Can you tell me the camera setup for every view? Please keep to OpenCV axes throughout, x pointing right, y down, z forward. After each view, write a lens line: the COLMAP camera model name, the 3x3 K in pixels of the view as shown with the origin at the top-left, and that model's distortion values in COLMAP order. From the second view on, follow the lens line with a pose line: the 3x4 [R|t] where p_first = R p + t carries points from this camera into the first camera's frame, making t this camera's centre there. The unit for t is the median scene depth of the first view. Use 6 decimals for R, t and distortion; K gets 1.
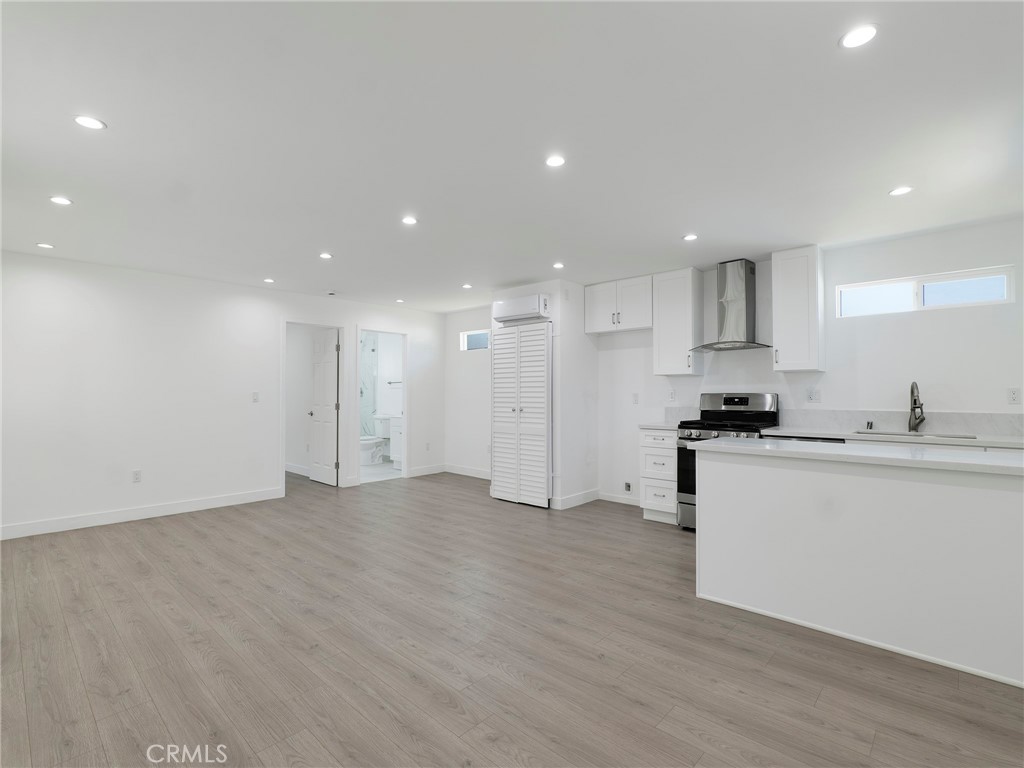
lens RADIAL K [[488.8, 0, 511.2], [0, 488.8, 389.5], [0, 0, 1]] dist [-0.022210, 0.006441]
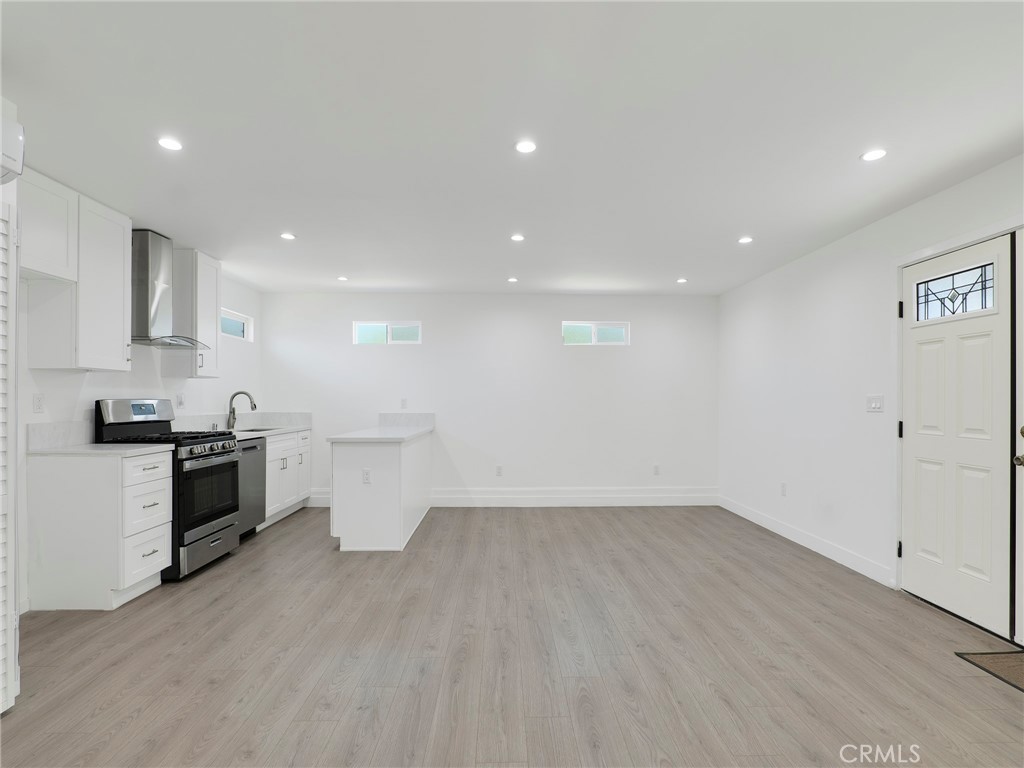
lens RADIAL K [[488.8, 0, 508.9], [0, 488.8, 398.9], [0, 0, 1]] dist [-0.022210, 0.006441]
pose [[-0.696035, 0.003096, 0.718001, -0.466288], [-0.006110, 0.999929, -0.010235, 0.010091], [-0.717982, -0.011511, -0.695966, 1.016136]]
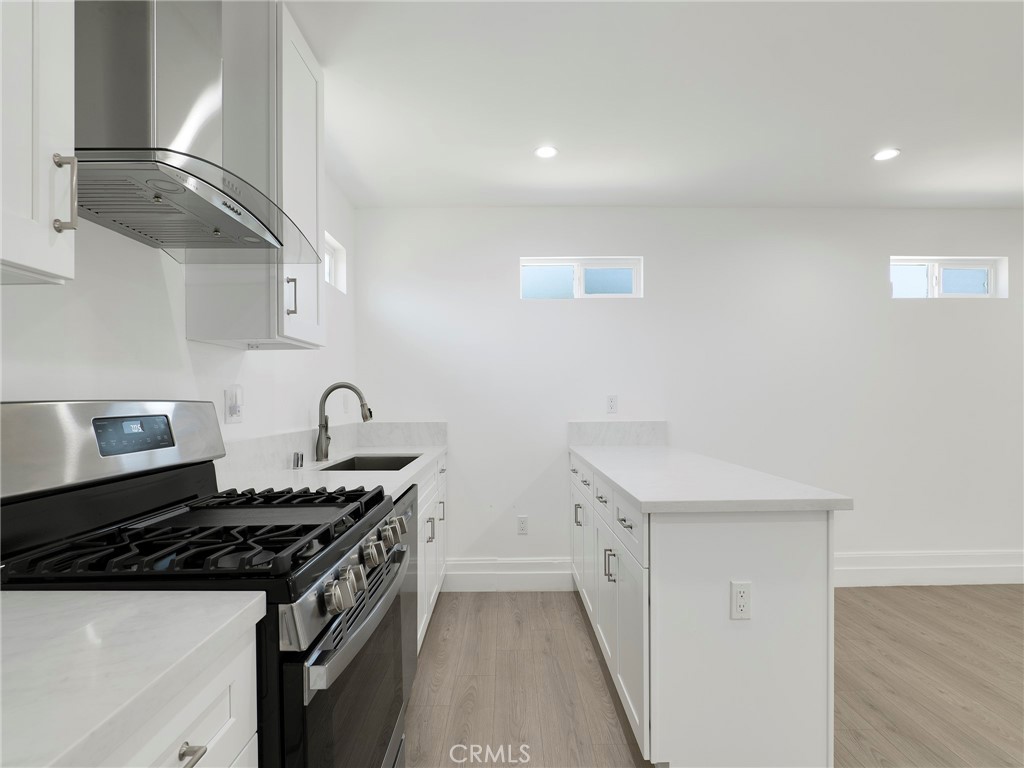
lens RADIAL K [[488.8, 0, 506.7], [0, 488.8, 400.7], [0, 0, 1]] dist [-0.022210, 0.006441]
pose [[-0.685418, 0.003752, 0.728140, 0.145603], [0.002245, 0.999993, -0.003040, 0.007533], [-0.728146, -0.000449, -0.685422, 0.934728]]
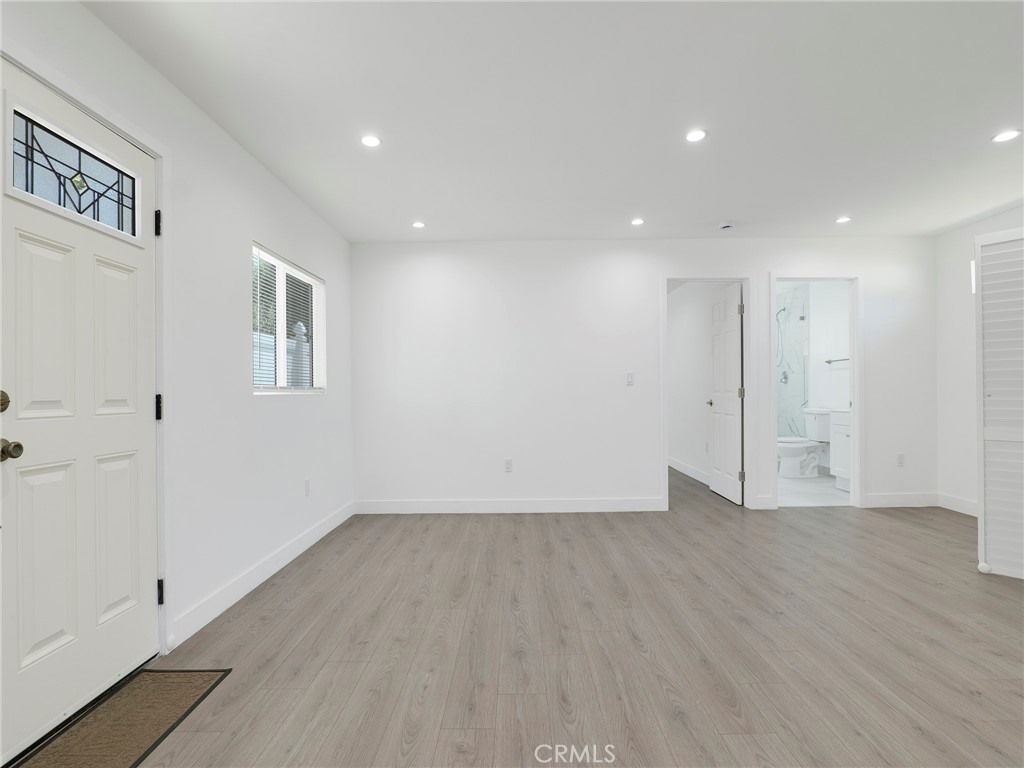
lens RADIAL K [[488.8, 0, 511.3], [0, 488.8, 390.4], [0, 0, 1]] dist [-0.022210, 0.006441]
pose [[0.673894, -0.006203, -0.738802, -0.079099], [0.013352, 0.999904, 0.003783, 0.031248], [0.738708, -0.012414, 0.673911, 0.359380]]
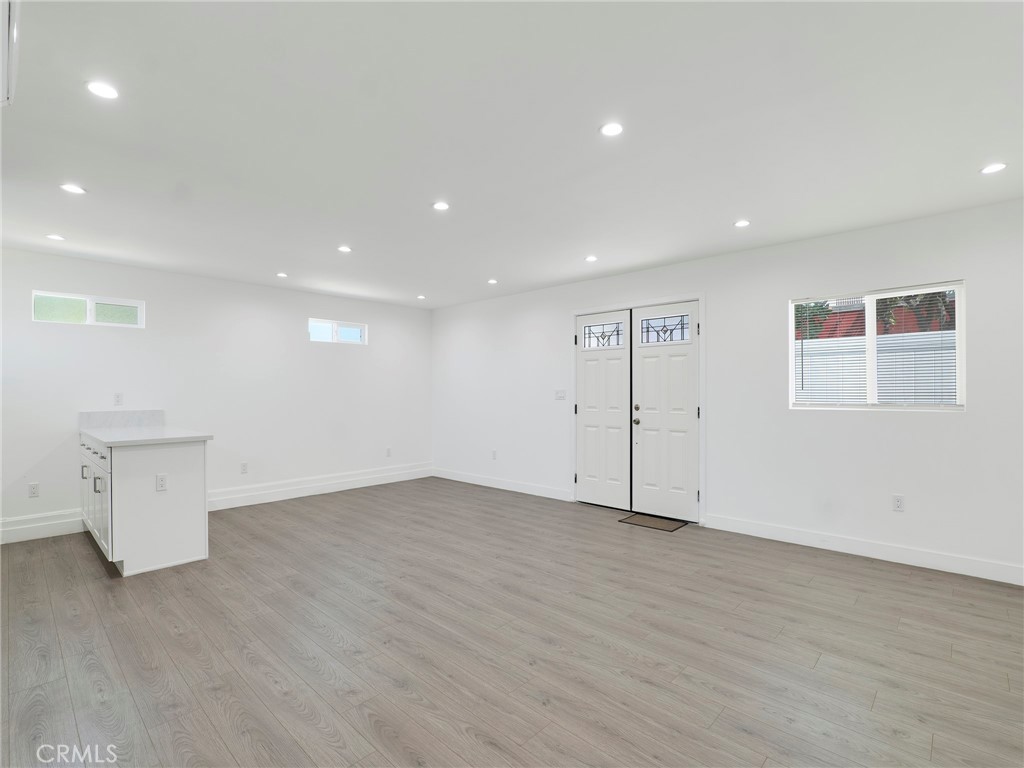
lens RADIAL K [[488.8, 0, 512.4], [0, 488.8, 390.3], [0, 0, 1]] dist [-0.022210, 0.006441]
pose [[-0.999948, 0.007020, 0.007329, -0.238841], [0.006935, 0.999909, -0.011554, 0.009798], [-0.007410, -0.011502, -0.999906, 1.310501]]
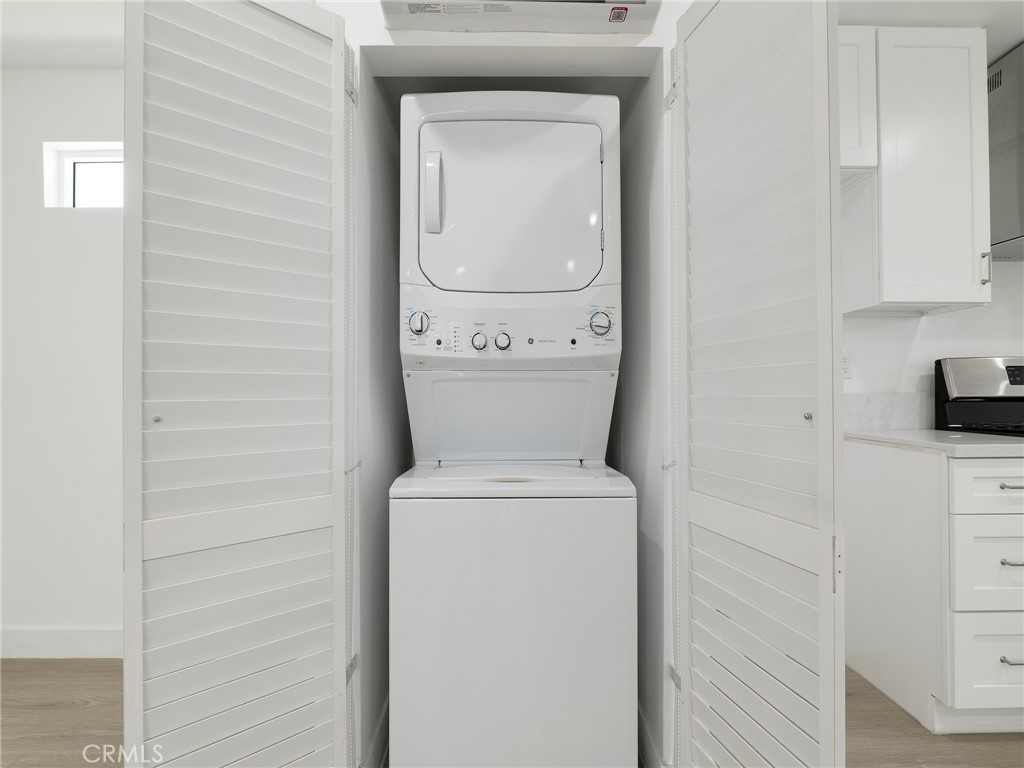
lens RADIAL K [[488.8, 0, 507.4], [0, 488.8, 386.7], [0, 0, 1]] dist [-0.022210, 0.006441]
pose [[0.722542, 0.006330, 0.691298, -0.151563], [-0.004045, 0.999980, -0.004929, 0.034219], [-0.691315, 0.000765, 0.722553, 0.920571]]
